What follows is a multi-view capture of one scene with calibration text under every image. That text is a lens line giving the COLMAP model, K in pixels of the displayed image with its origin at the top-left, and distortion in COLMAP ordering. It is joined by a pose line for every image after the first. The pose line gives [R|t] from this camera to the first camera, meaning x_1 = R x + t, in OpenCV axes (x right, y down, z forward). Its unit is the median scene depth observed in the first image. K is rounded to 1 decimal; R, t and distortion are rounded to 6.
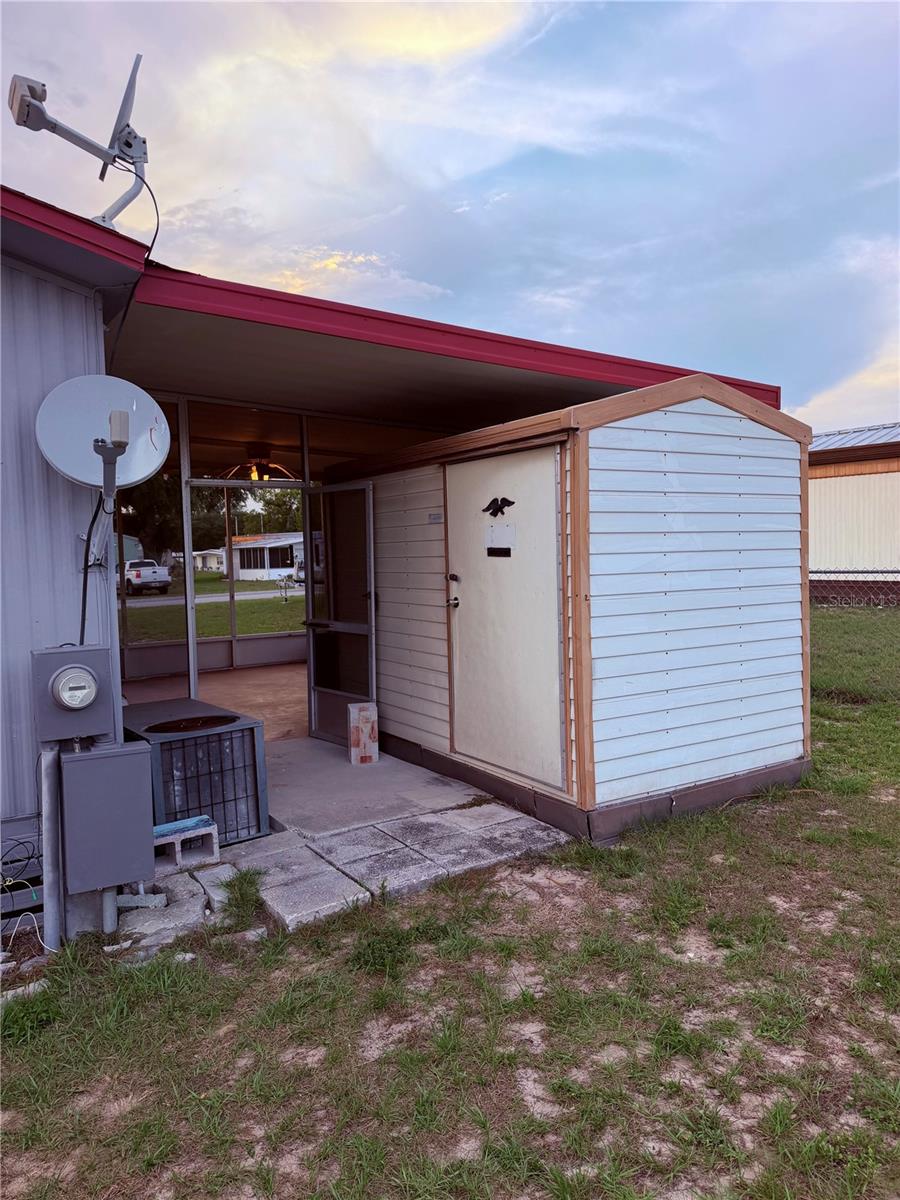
lens RADIAL K [[845.4, 0, 450.0], [0, 845.4, 600.0], [0, 0, 1]] dist [0.091427, -0.101008]
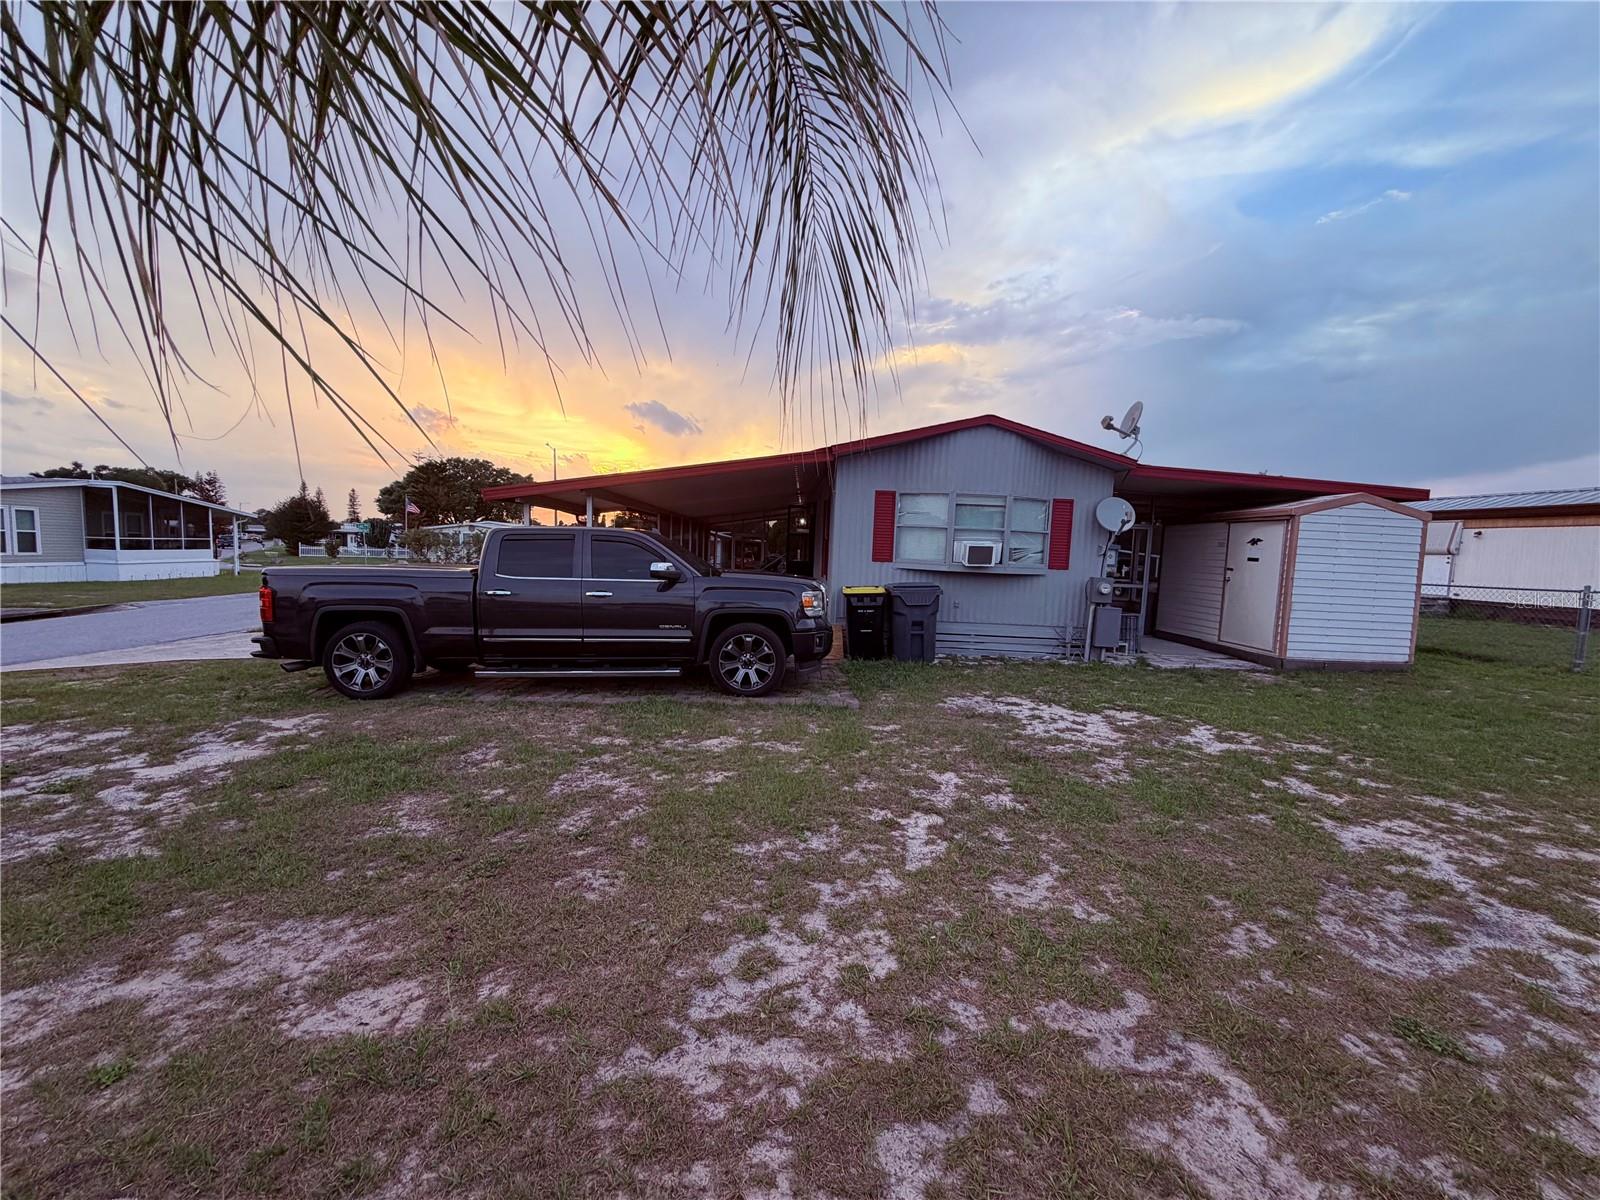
lens RADIAL K [[636.8, 0, 805.3], [0, 636.8, 592.2], [0, 0, 1]] dist [-0.000882, -0.000015]
pose [[0.841582, 0.103471, -0.530126, -0.056954], [-0.091032, 0.994611, 0.049615, 0.075664], [0.532403, 0.006503, 0.846466, -1.433820]]
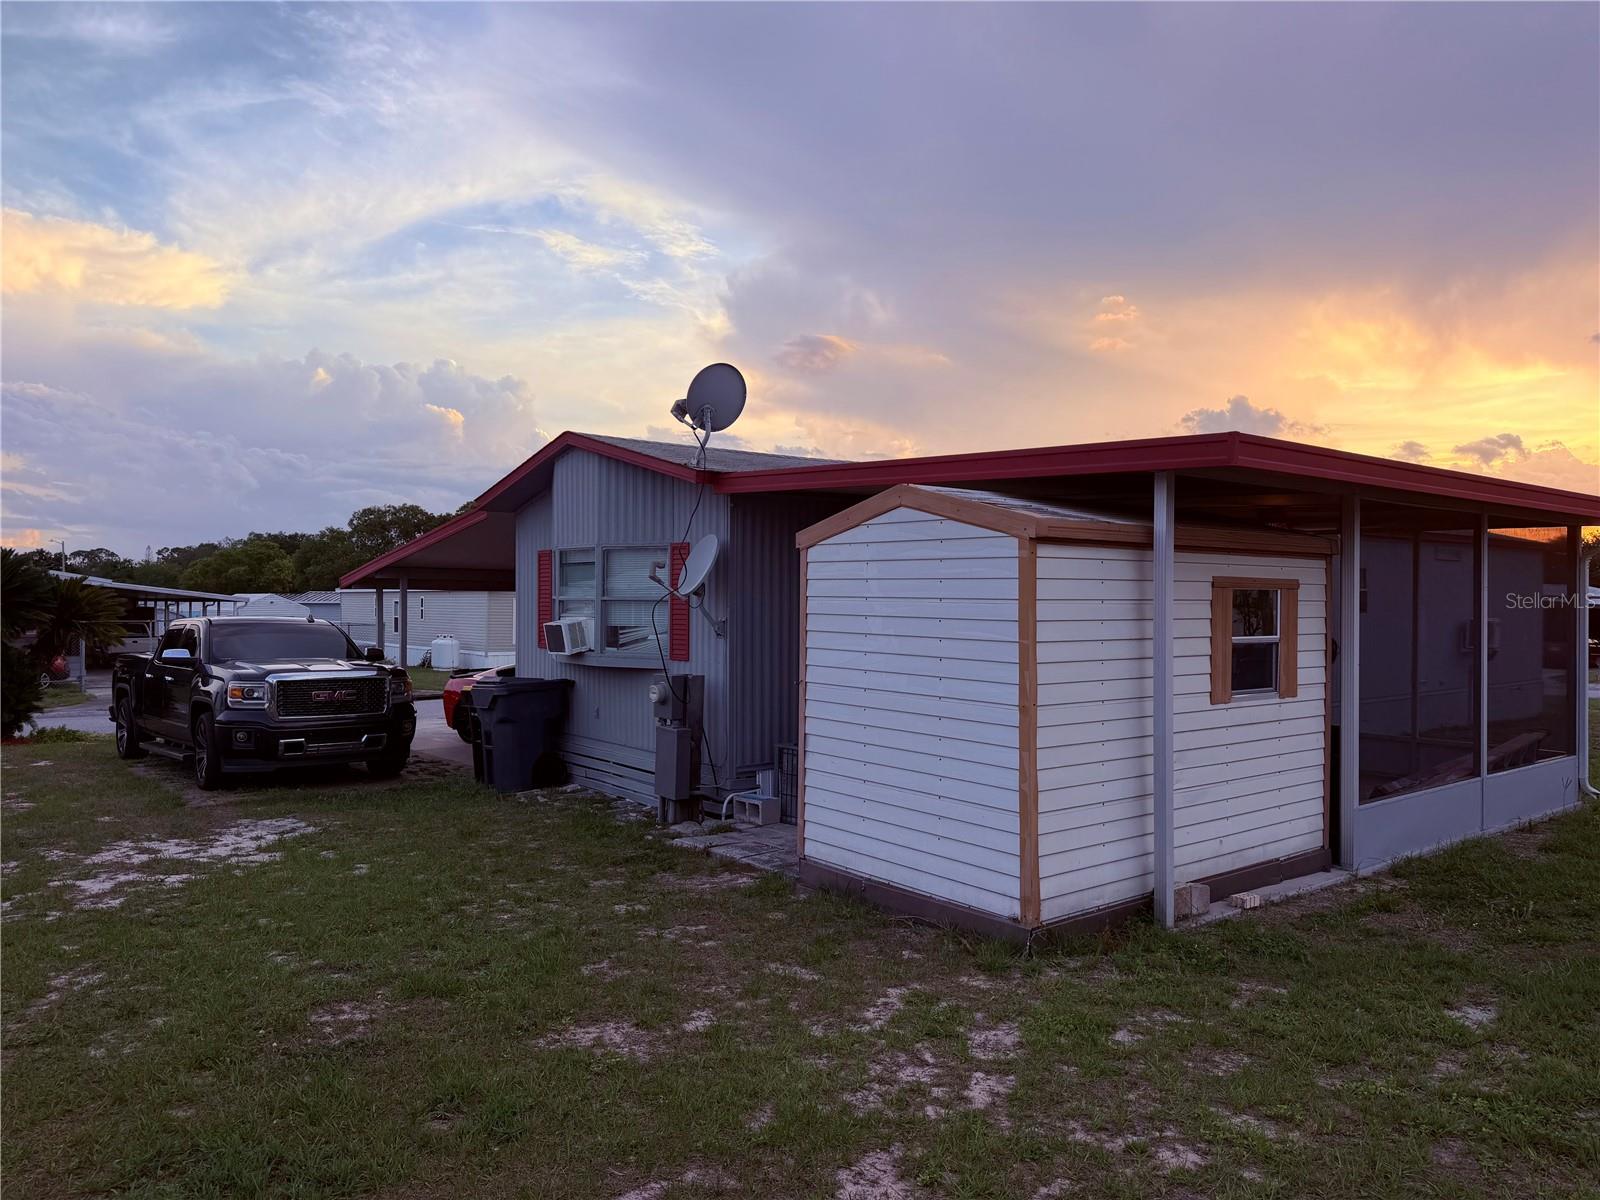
lens RADIAL K [[1086.1, 0, 805.9], [0, 1086.1, 591.9], [0, 0, 1]] dist [0.070080, -0.004818]
pose [[0.110810, 0.016261, -0.993709, 1.660286], [-0.071979, 0.997372, 0.008295, -0.142011], [0.991232, 0.070607, 0.111689, 0.779723]]
